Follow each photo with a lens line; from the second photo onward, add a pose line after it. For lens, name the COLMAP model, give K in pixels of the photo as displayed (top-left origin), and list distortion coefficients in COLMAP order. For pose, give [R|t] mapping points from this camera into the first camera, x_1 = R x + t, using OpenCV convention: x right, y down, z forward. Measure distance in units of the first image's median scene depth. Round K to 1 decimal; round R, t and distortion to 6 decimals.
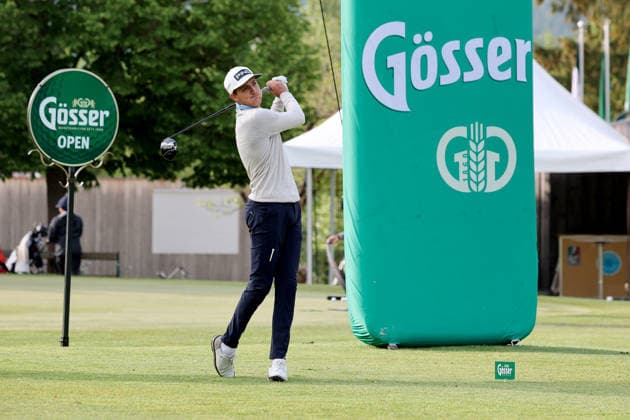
lens RADIAL K [[4437.0, 0, 281.4], [0, 4437.0, 213.8], [0, 0, 1]] dist [3.080038, 0.000000]
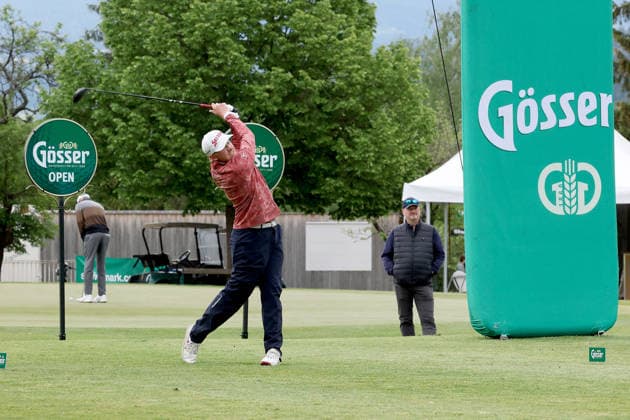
lens RADIAL K [[4437.0, 0, 338.8], [0, 4437.0, 246.9], [0, 0, 1]] dist [3.080038, 0.000000]
pose [[0.999062, -0.008577, -0.042456, 0.032189], [0.009399, 0.999772, 0.019191, -0.020685], [0.042281, -0.019572, 0.998914, -0.266222]]
